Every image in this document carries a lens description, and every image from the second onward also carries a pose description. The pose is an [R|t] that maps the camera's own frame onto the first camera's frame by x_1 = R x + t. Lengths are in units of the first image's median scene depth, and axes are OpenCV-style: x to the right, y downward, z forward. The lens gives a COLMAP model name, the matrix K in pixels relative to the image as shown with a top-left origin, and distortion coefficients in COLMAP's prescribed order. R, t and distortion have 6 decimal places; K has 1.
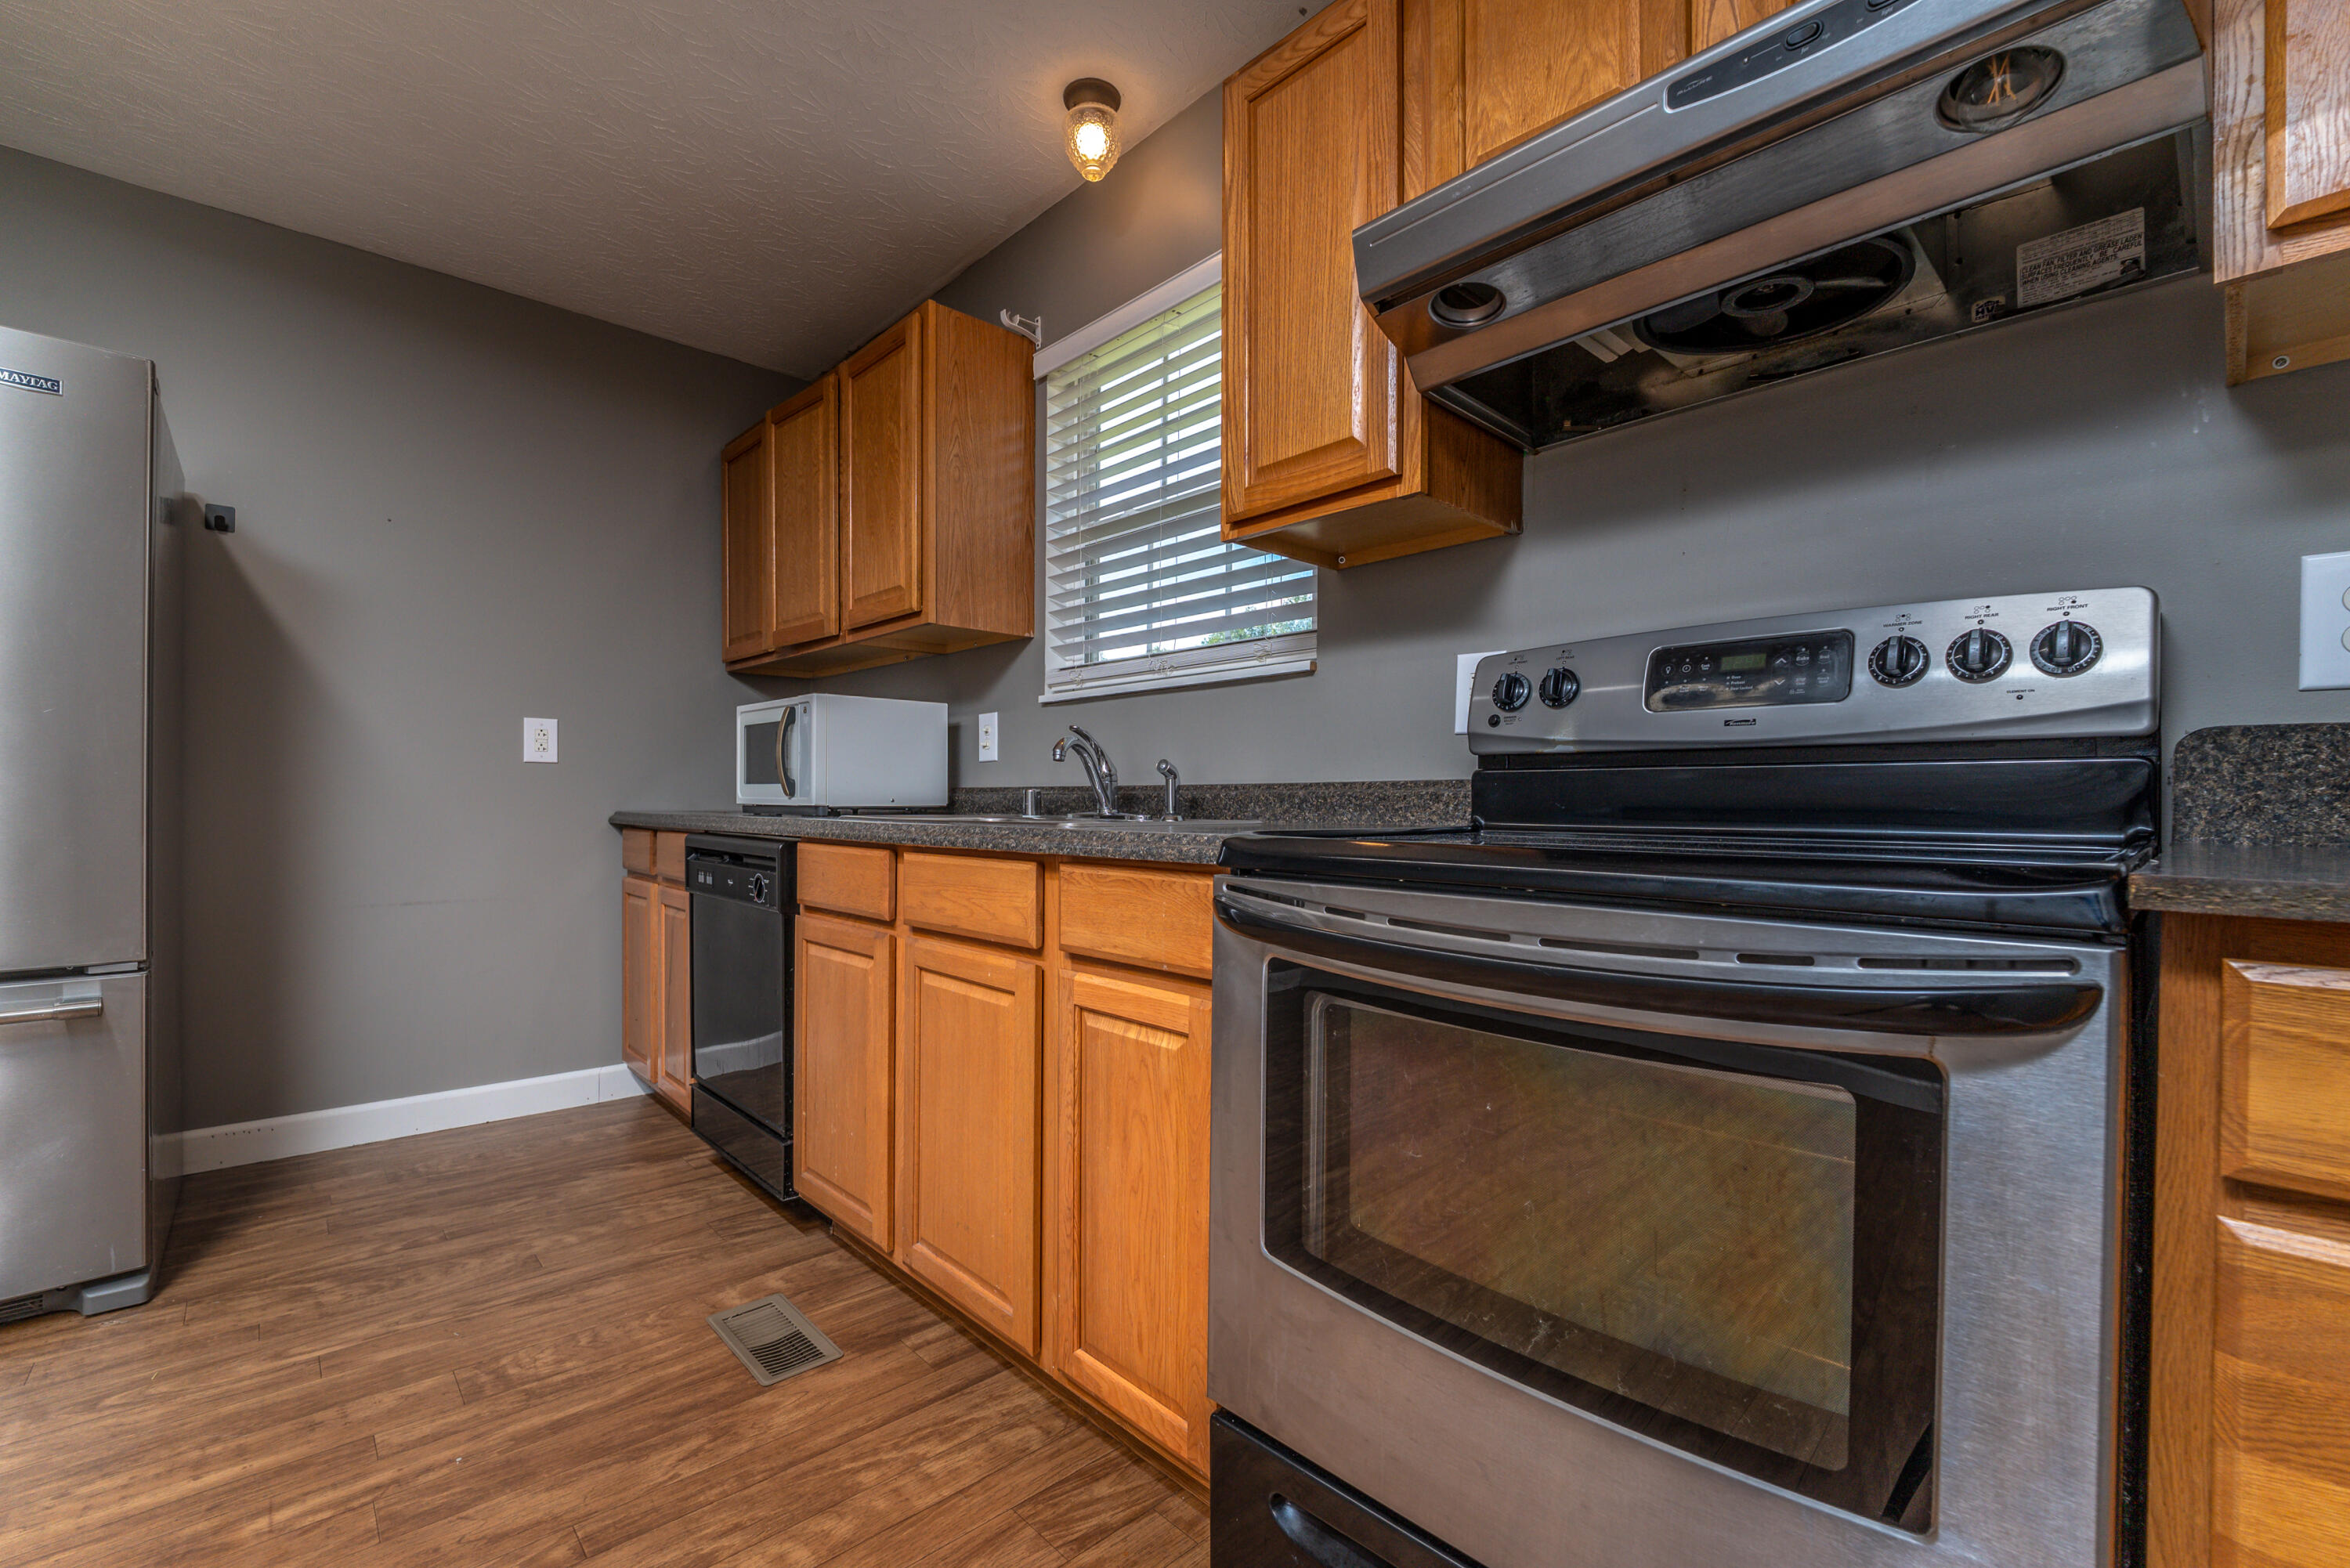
lens RADIAL K [[997.0, 0, 1155.2], [0, 997.0, 795.3], [0, 0, 1]] dist [-0.003287, 0.000080]
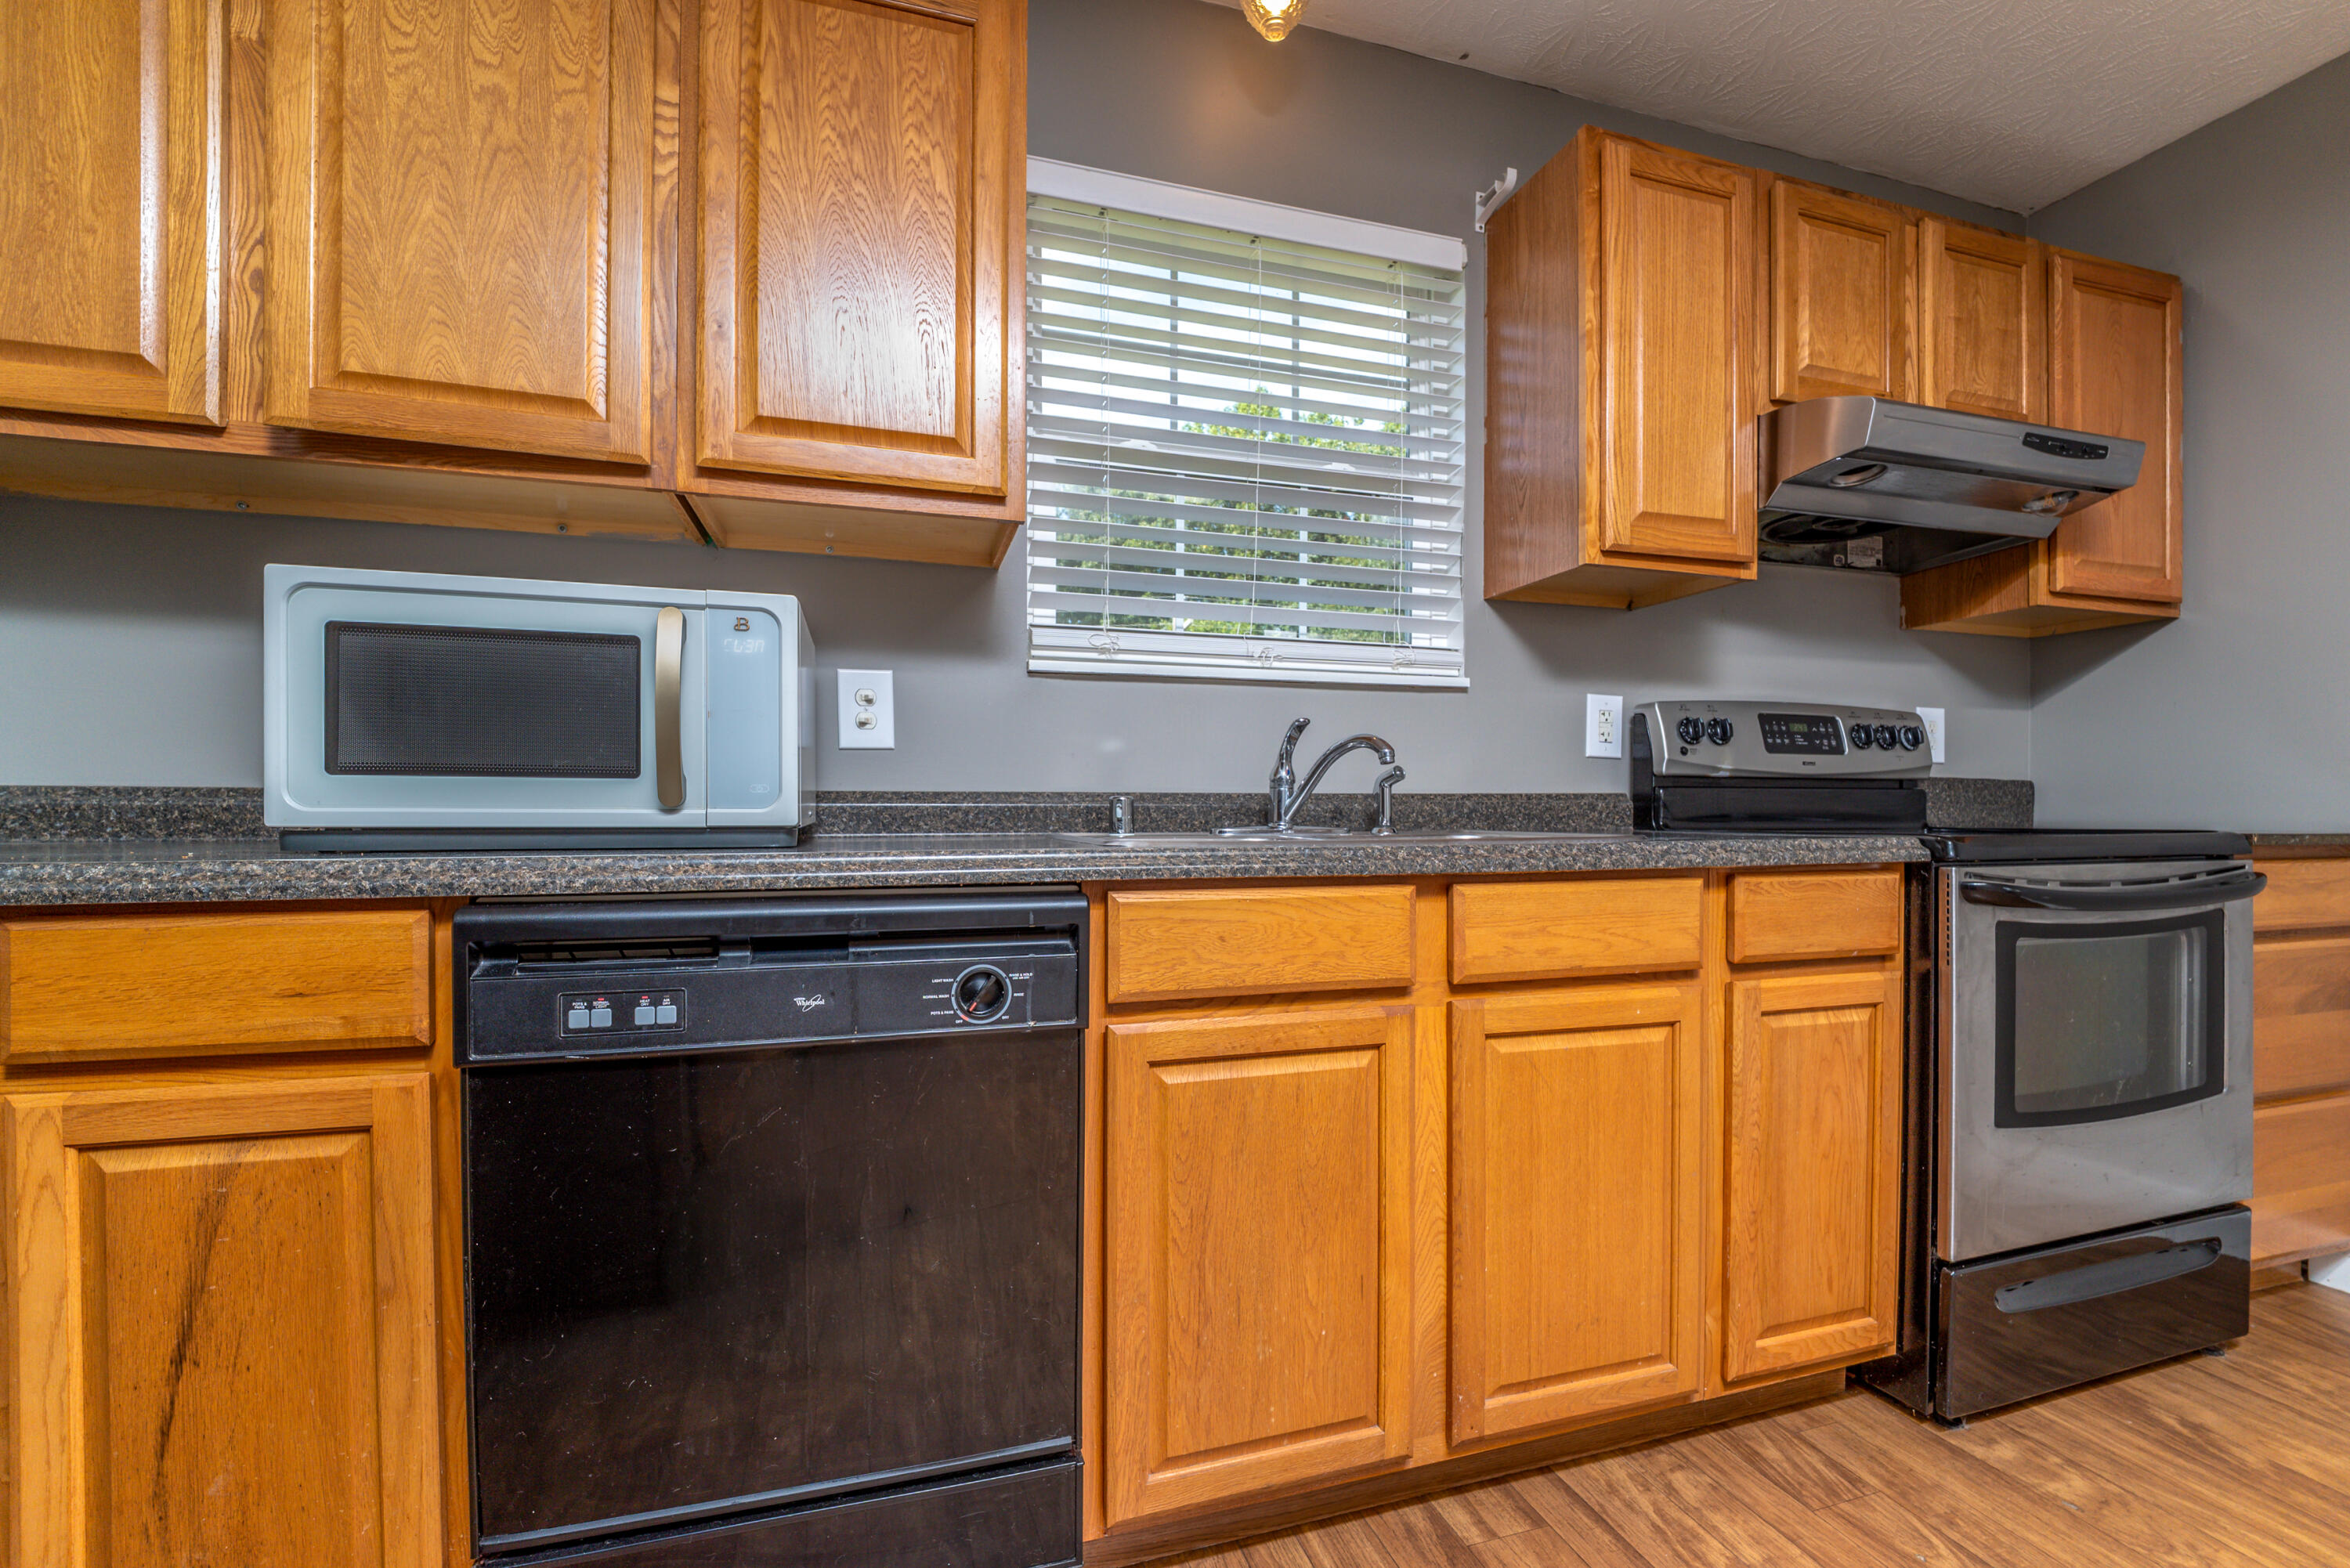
lens RADIAL K [[1012.2, 0, 1168.3], [0, 1012.2, 814.0], [0, 0, 1]] dist [-0.001434, -0.008850]
pose [[0.420519, -0.009933, 0.907229, -1.150141], [-0.003612, 0.999914, 0.012622, -0.004016], [-0.907277, -0.008585, 0.420447, 1.004601]]
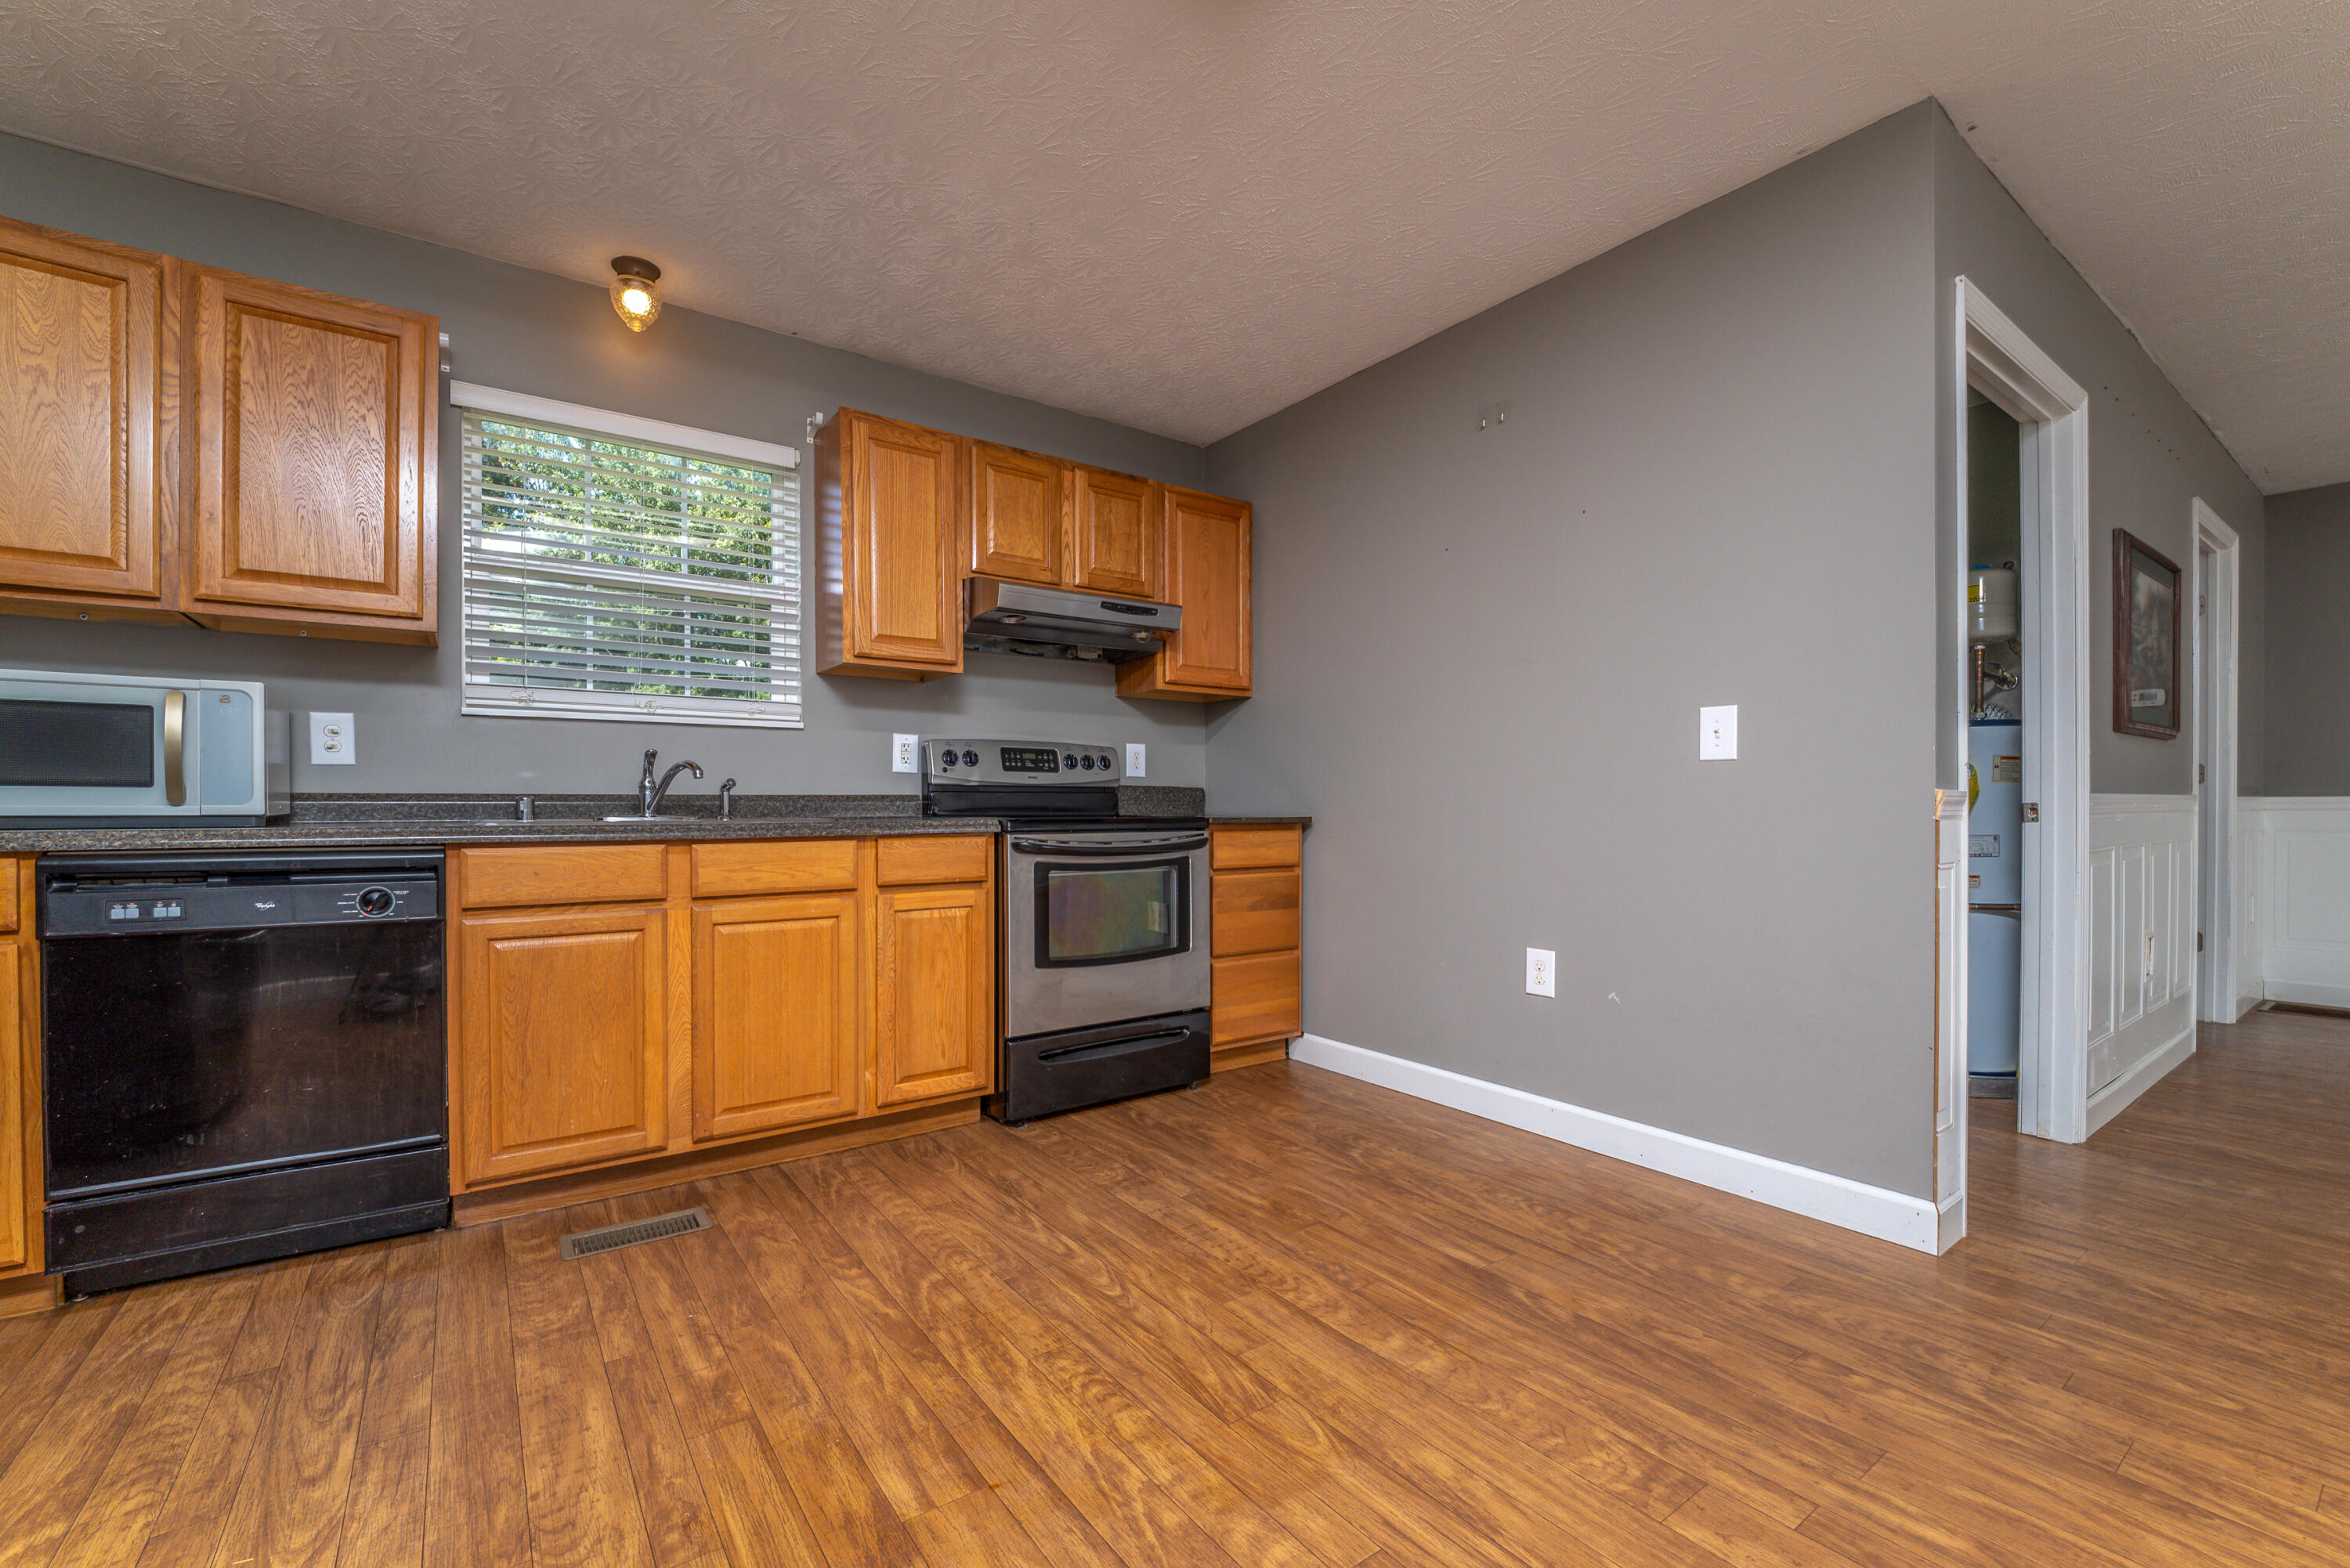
lens RADIAL K [[997.8, 0, 1187.3], [0, 997.8, 813.4], [0, 0, 1]] dist [0.000506, -0.010105]
pose [[0.102015, -0.014456, 0.994678, -1.773624], [-0.005838, 0.999868, 0.015130, -0.013386], [-0.994766, -0.007351, 0.101917, 0.205132]]
